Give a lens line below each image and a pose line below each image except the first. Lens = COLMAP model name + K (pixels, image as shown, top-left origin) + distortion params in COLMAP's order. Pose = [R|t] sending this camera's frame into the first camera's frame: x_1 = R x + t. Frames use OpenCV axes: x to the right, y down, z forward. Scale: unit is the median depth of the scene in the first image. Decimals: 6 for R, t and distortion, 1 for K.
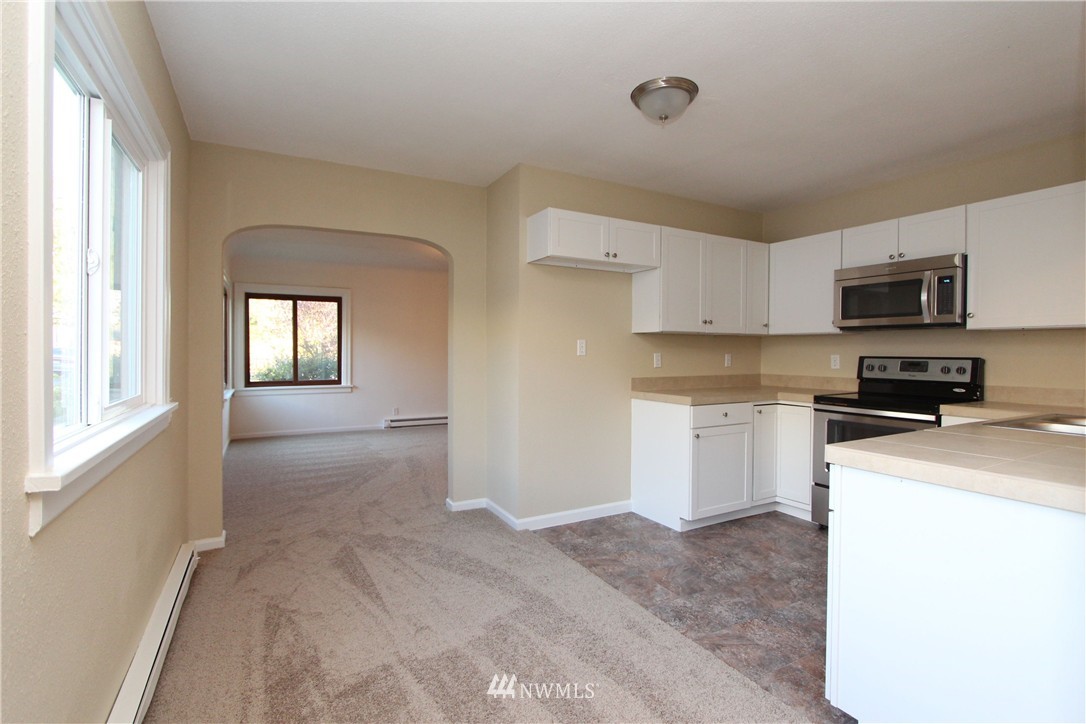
lens RADIAL K [[505.6, 0, 523.5], [0, 505.6, 353.0], [0, 0, 1]] dist [-0.025442, 0.001284]
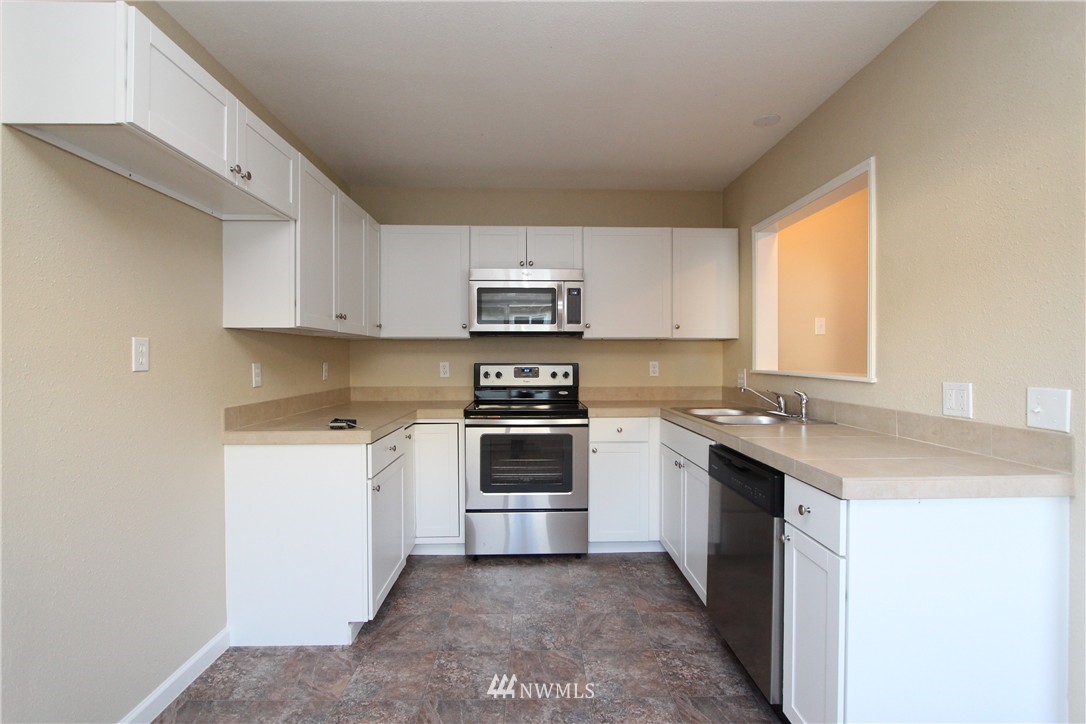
lens RADIAL K [[505.6, 0, 544.1], [0, 505.6, 358.8], [0, 0, 1]] dist [-0.025442, 0.001284]
pose [[0.425321, -0.008887, 0.904999, -0.152304], [0.005964, 0.999958, 0.007017, -0.008343], [-0.905023, 0.002413, 0.425356, 0.509728]]
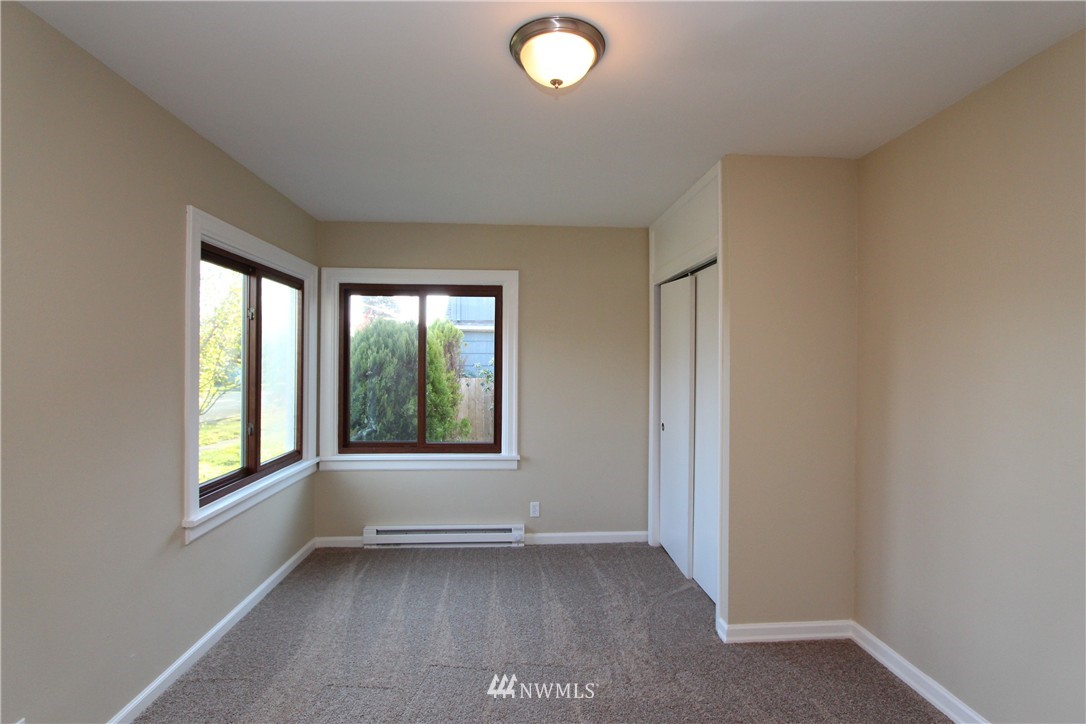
lens RADIAL K [[505.6, 0, 545.3], [0, 505.6, 362.2], [0, 0, 1]] dist [-0.025442, 0.001284]
pose [[0.921133, 0.003900, -0.389228, -0.279993], [-0.008127, 0.999925, -0.009212, -0.068611], [0.389163, 0.011649, 0.921095, 1.299520]]
